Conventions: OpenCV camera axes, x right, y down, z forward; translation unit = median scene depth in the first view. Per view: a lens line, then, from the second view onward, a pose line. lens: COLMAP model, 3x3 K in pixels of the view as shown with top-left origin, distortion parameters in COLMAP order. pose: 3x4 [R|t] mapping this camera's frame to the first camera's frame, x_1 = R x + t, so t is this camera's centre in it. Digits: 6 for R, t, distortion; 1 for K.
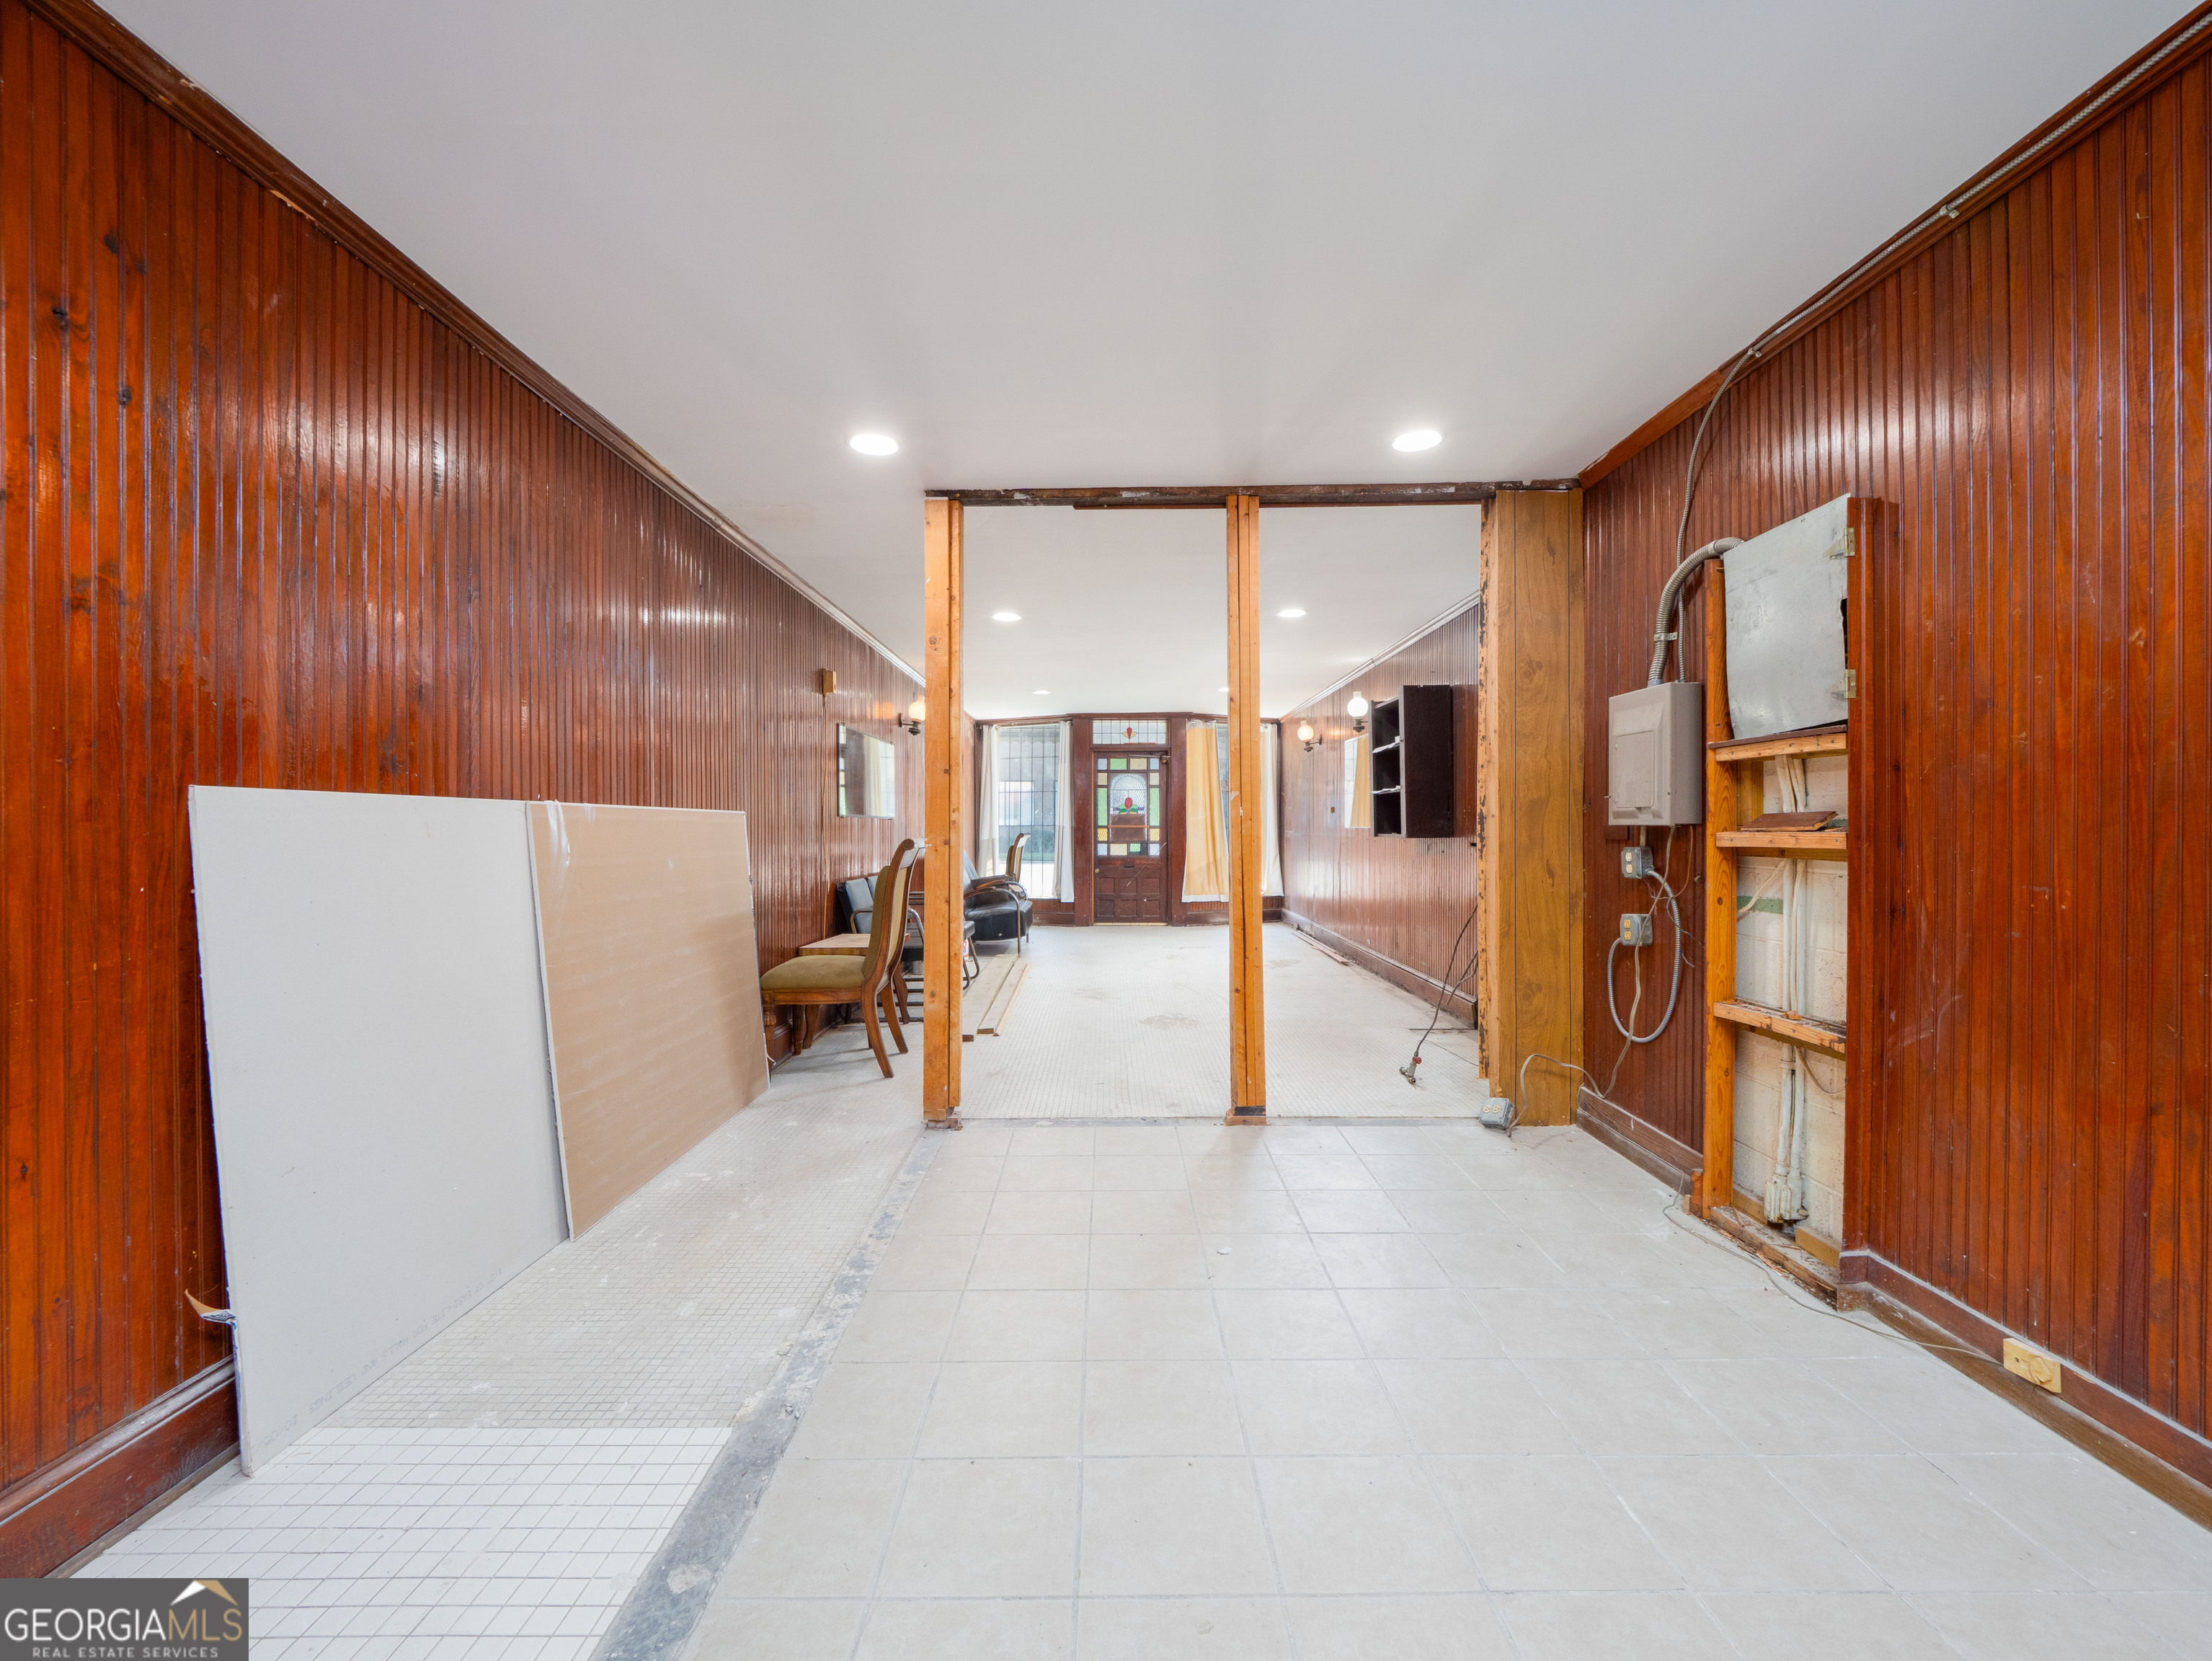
lens RADIAL K [[910.0, 0, 1113.8], [0, 910.0, 832.7], [0, 0, 1]] dist [-0.001455, -0.004467]
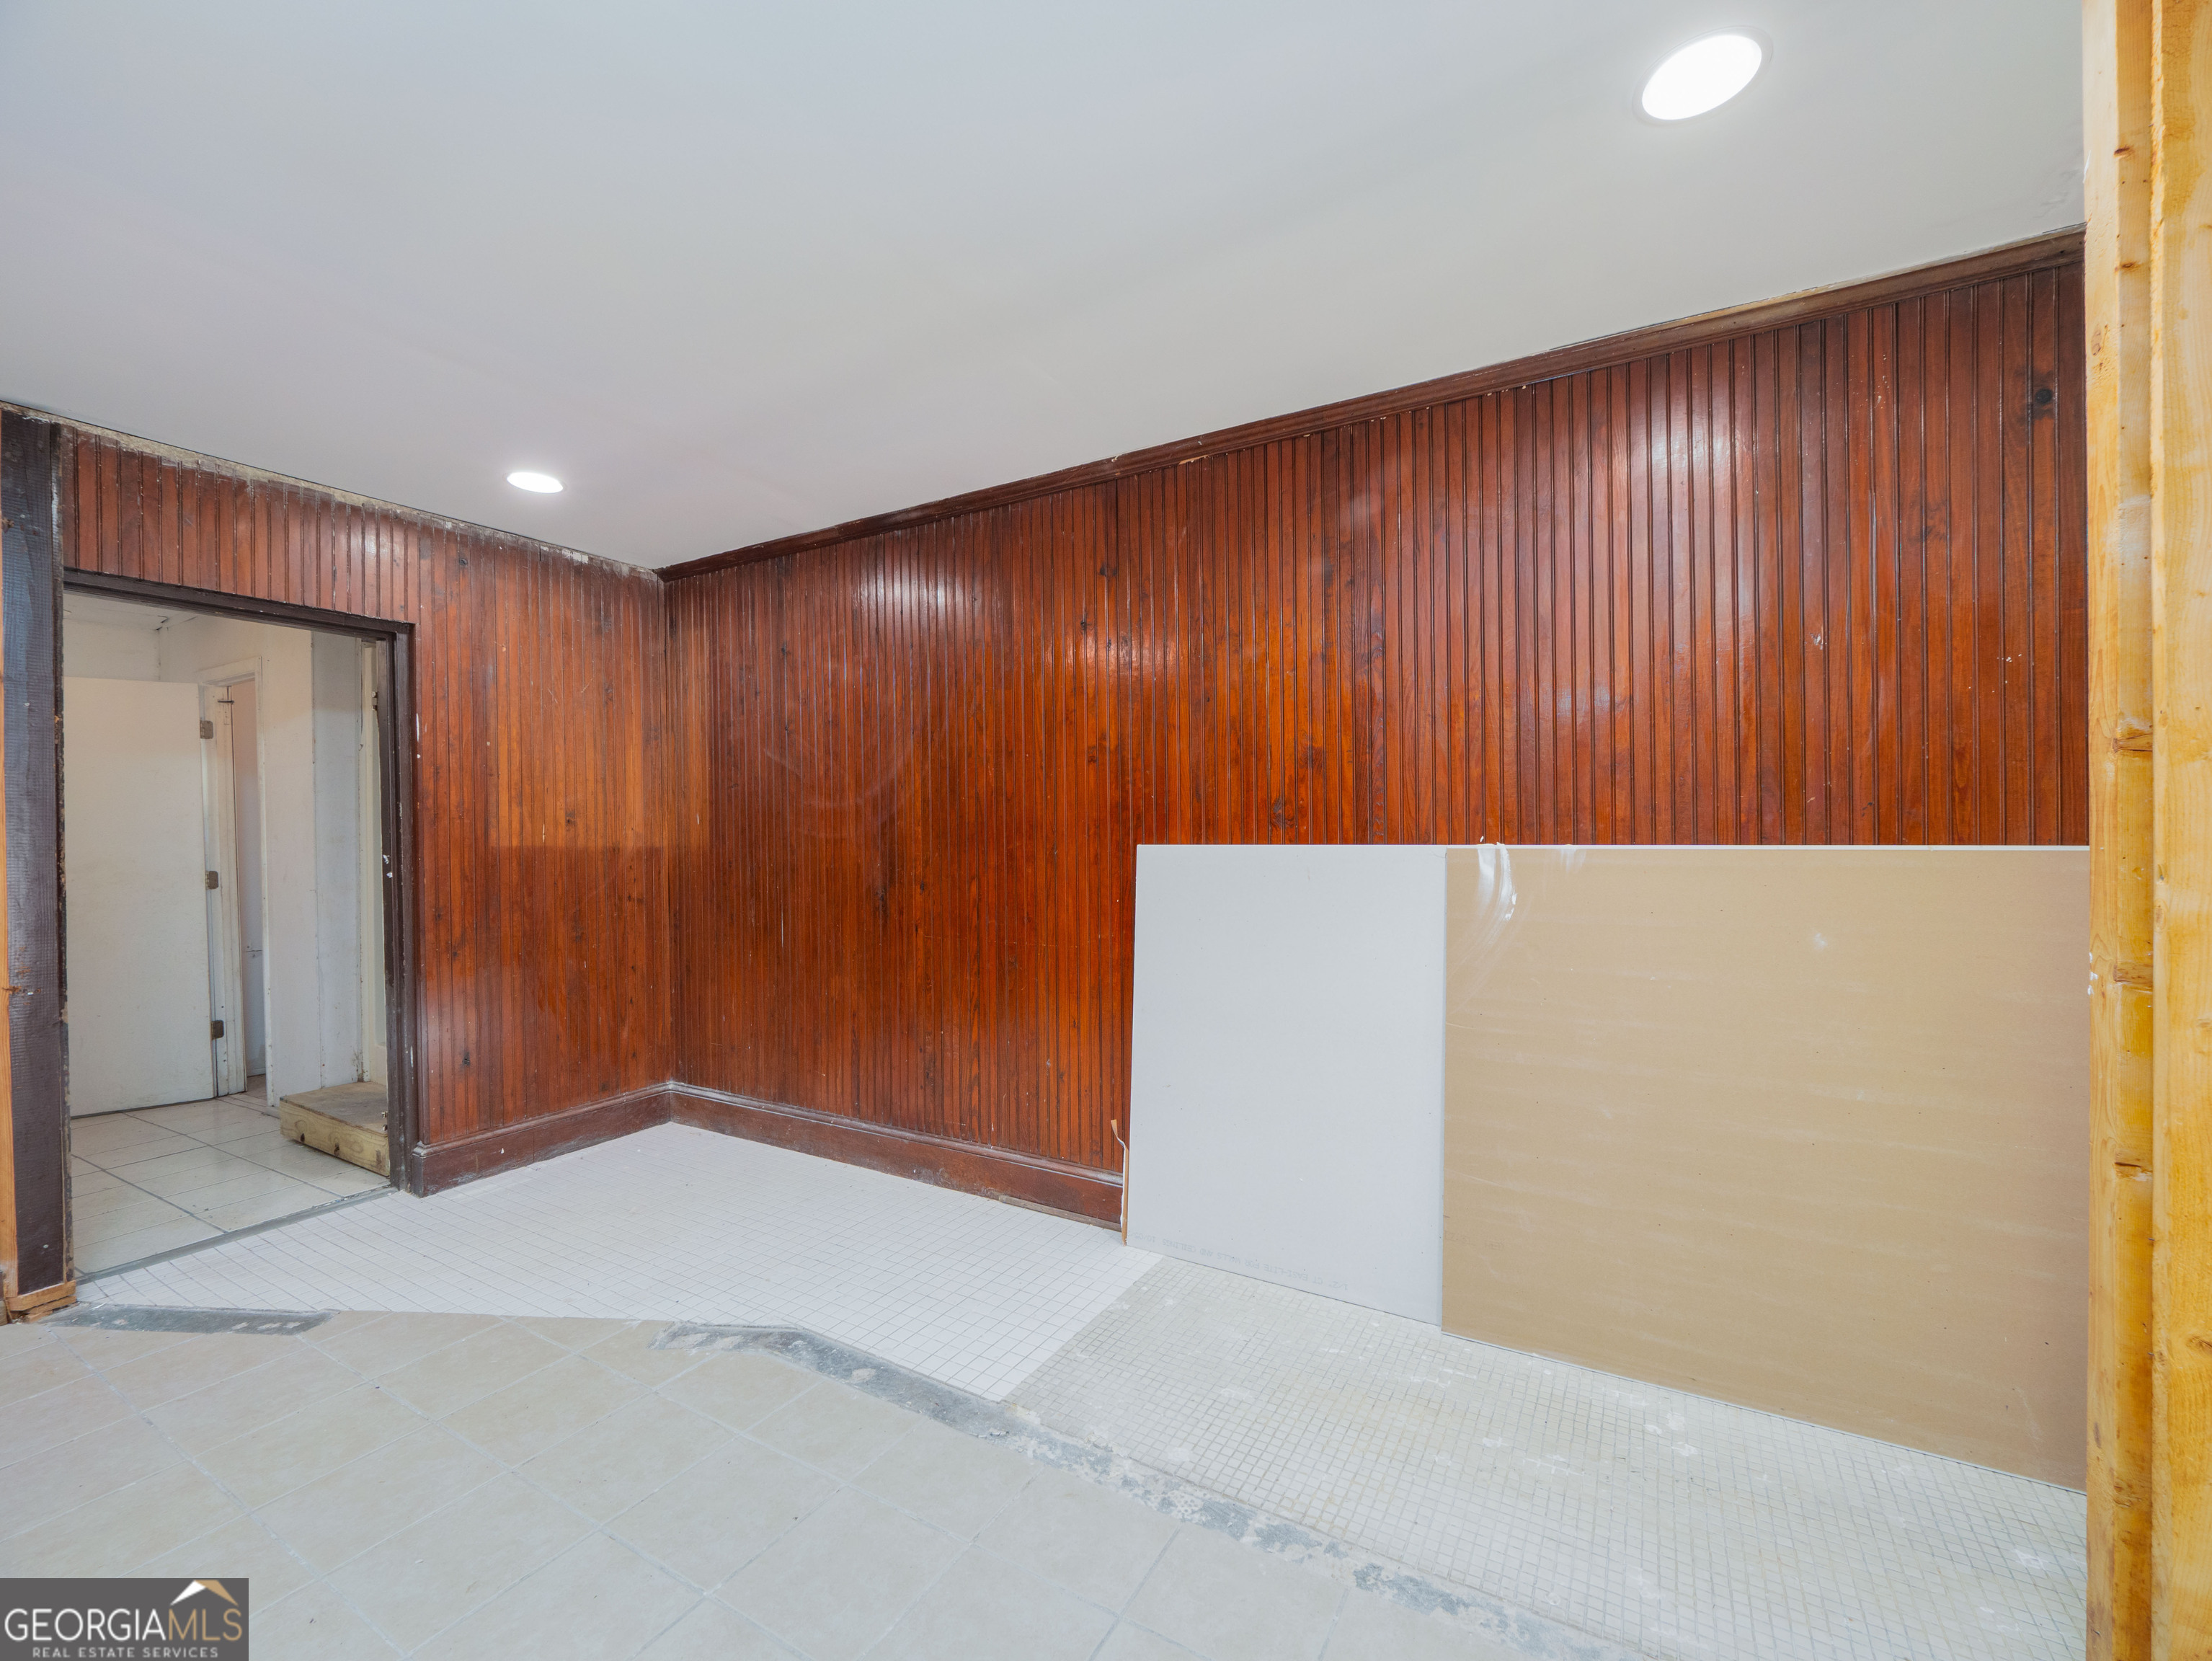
lens RADIAL K [[910.0, 0, 1113.8], [0, 910.0, 832.7], [0, 0, 1]] dist [-0.001455, -0.004467]
pose [[-0.501363, 0.010681, -0.865171, 0.249562], [0.006651, 0.999942, 0.008491, -0.041651], [0.865212, -0.001497, -0.501404, 0.840859]]
